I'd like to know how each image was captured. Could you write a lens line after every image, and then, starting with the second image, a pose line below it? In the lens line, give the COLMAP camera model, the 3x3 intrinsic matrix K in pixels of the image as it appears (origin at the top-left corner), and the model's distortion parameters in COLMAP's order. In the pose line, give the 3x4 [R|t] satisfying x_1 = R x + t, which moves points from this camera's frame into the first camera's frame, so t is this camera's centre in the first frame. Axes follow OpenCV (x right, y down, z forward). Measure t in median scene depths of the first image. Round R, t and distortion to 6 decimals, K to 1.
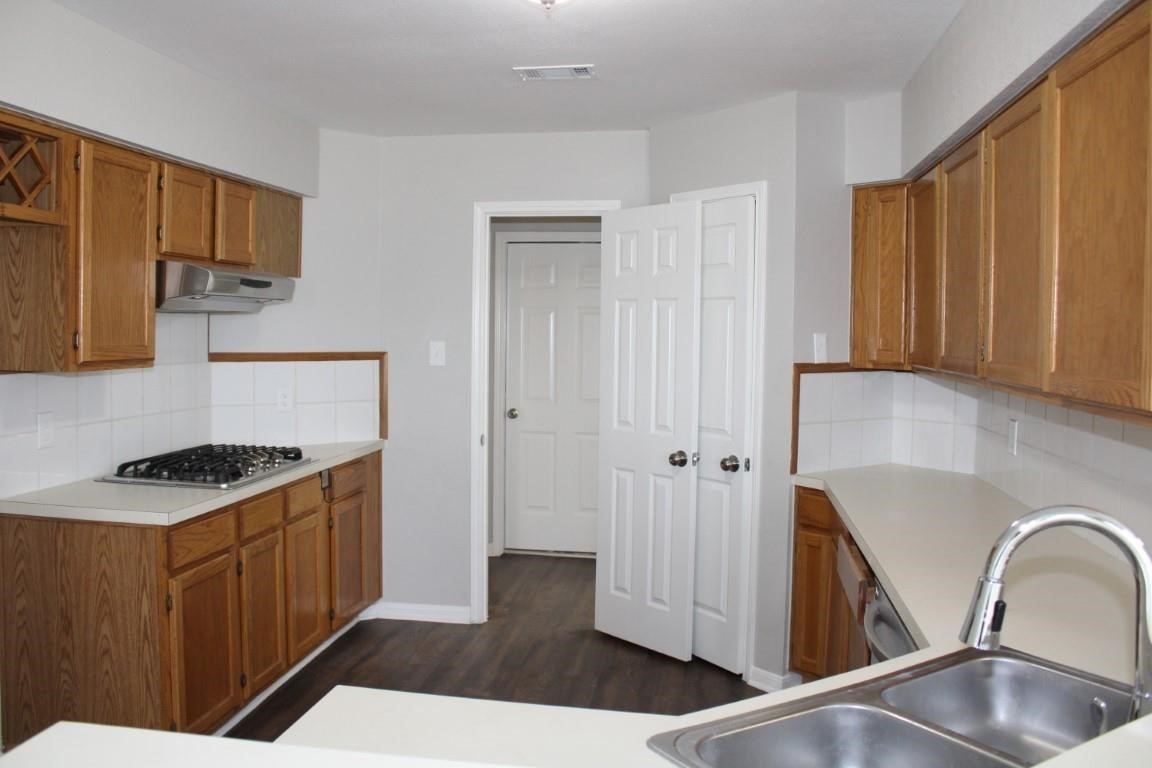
lens RADIAL K [[958.2, 0, 562.3], [0, 958.2, 373.9], [0, 0, 1]] dist [-0.172367, 0.158195]
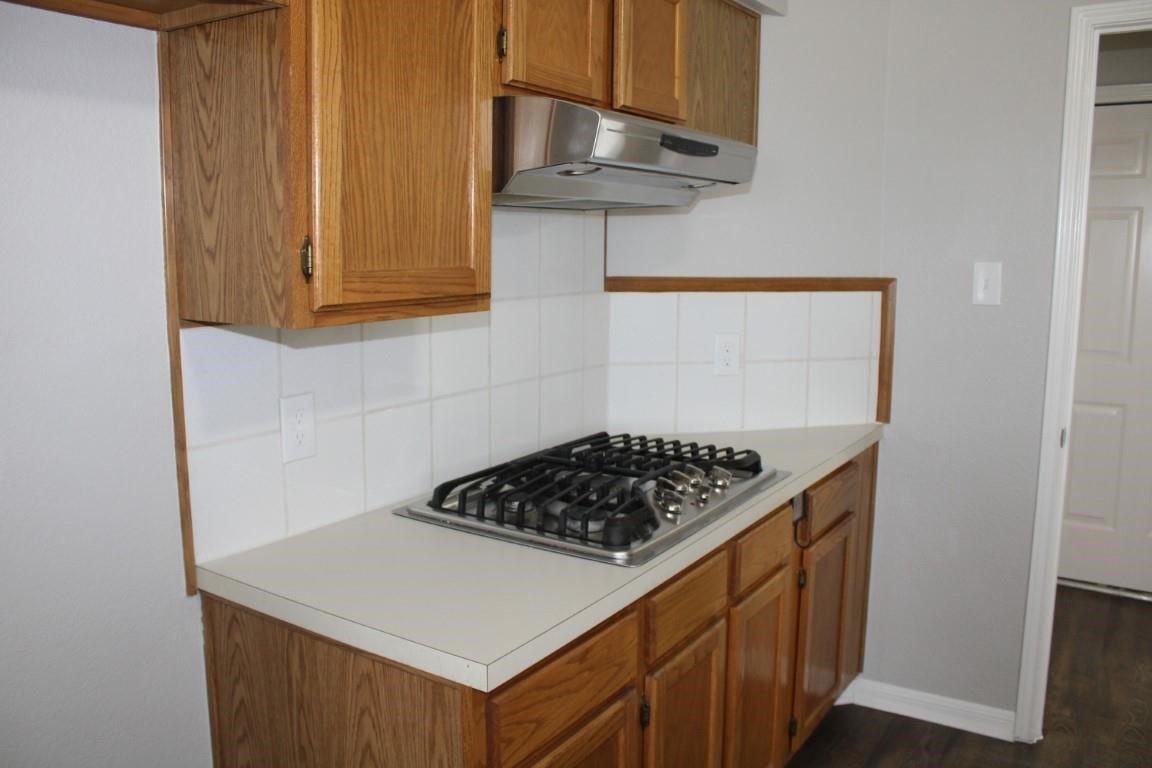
lens RADIAL K [[958.2, 0, 562.3], [0, 958.2, 373.9], [0, 0, 1]] dist [-0.172367, 0.158195]
pose [[0.912230, 0.048958, -0.406743, -0.167297], [-0.012275, 0.995654, 0.092312, -0.018962], [0.409495, -0.079217, 0.908867, 0.476324]]
